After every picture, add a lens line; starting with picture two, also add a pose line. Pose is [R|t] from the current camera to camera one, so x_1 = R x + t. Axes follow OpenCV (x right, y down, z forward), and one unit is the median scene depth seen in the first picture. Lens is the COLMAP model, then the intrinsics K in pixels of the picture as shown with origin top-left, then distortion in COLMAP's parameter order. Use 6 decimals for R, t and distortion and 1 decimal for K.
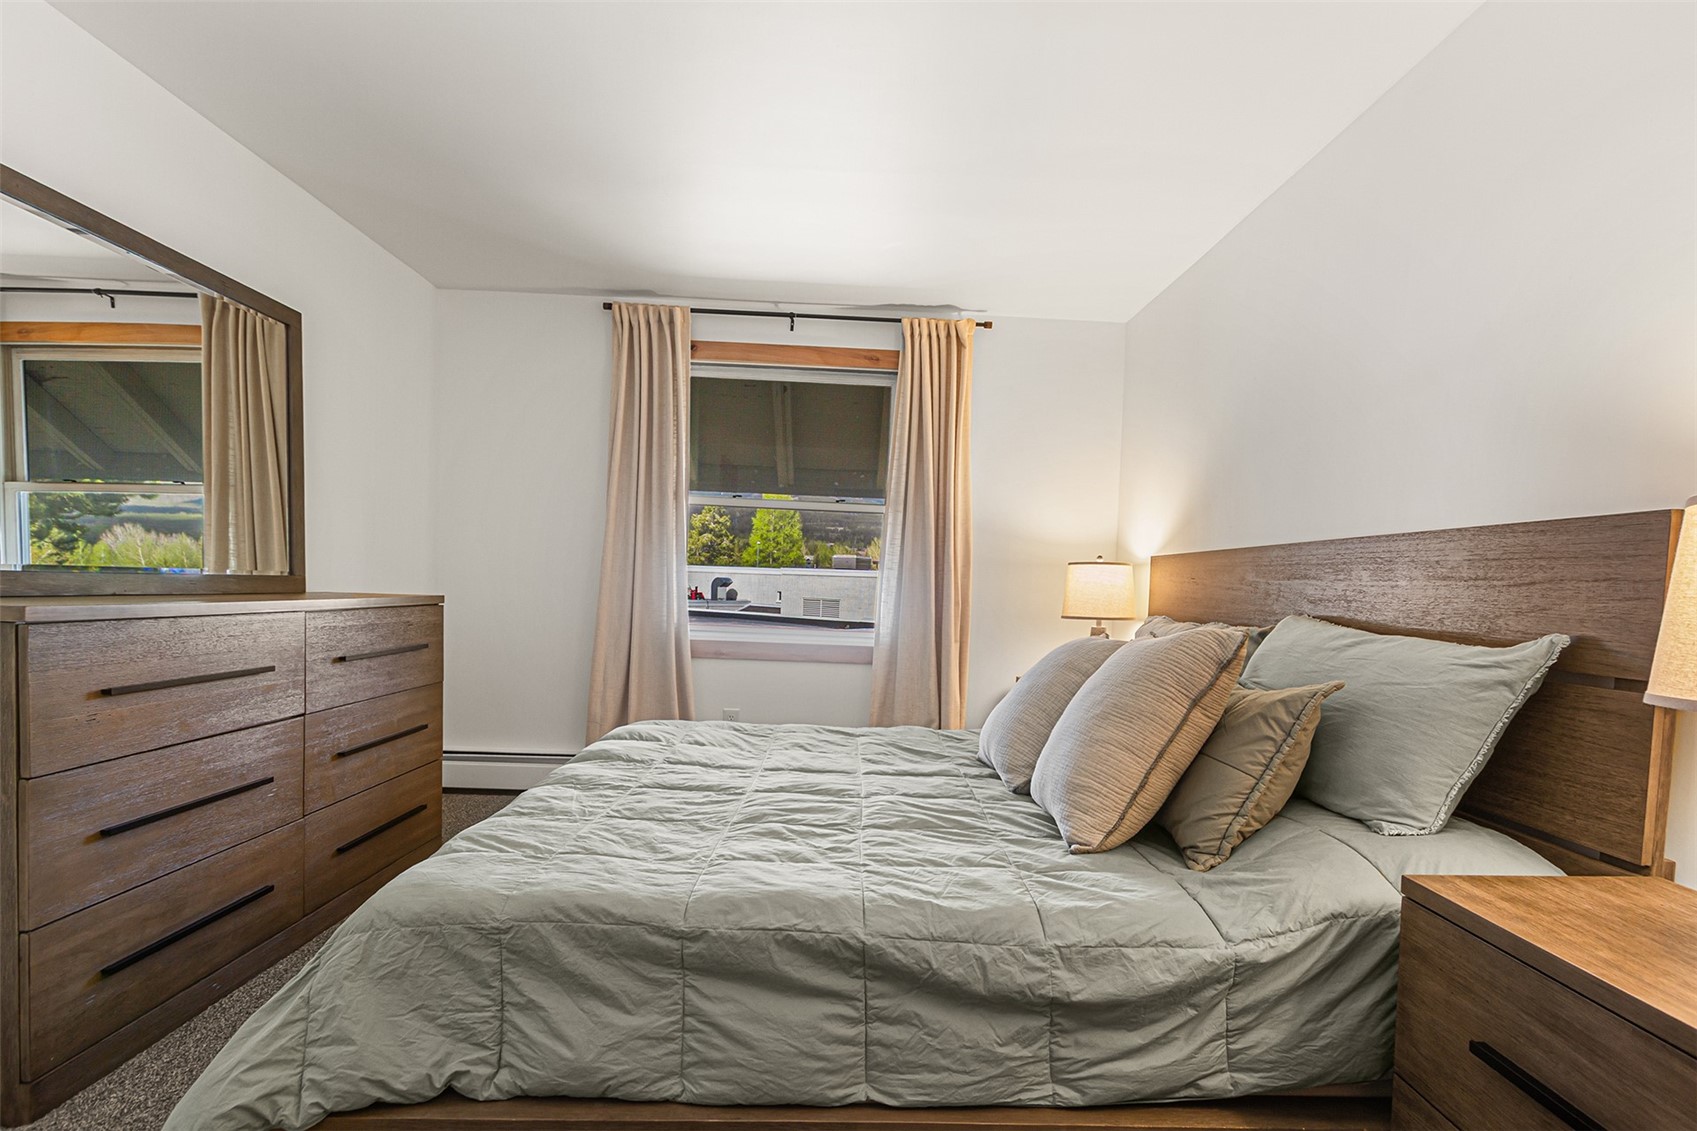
lens RADIAL K [[839.7, 0, 857.2], [0, 839.7, 651.2], [0, 0, 1]] dist [0.005670, 0.000380]
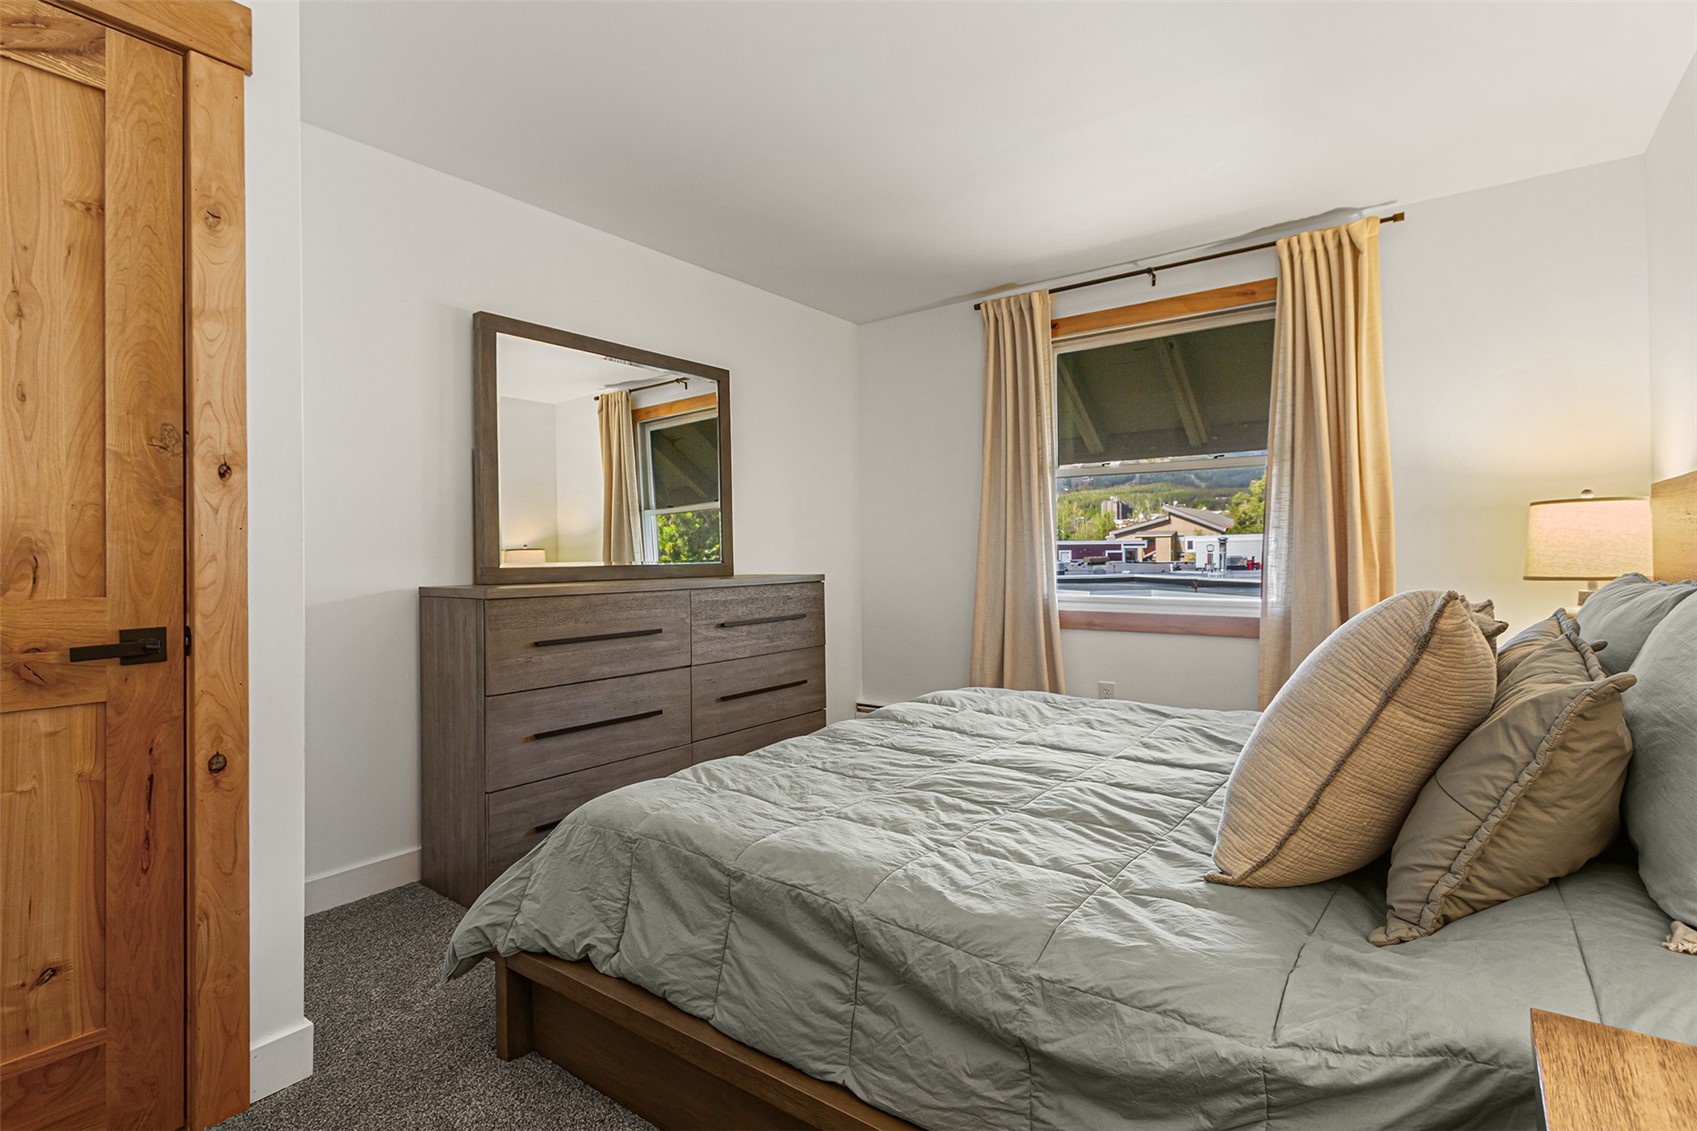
lens RADIAL K [[805.3, 0, 847.5], [0, 805.3, 574.9], [0, 0, 1]] dist [0.004086, -0.002107]
pose [[0.784404, -0.029473, -0.619550, 0.299683], [-0.007845, 0.998319, -0.057425, 0.001748], [0.620201, 0.049904, 0.782854, 0.123413]]
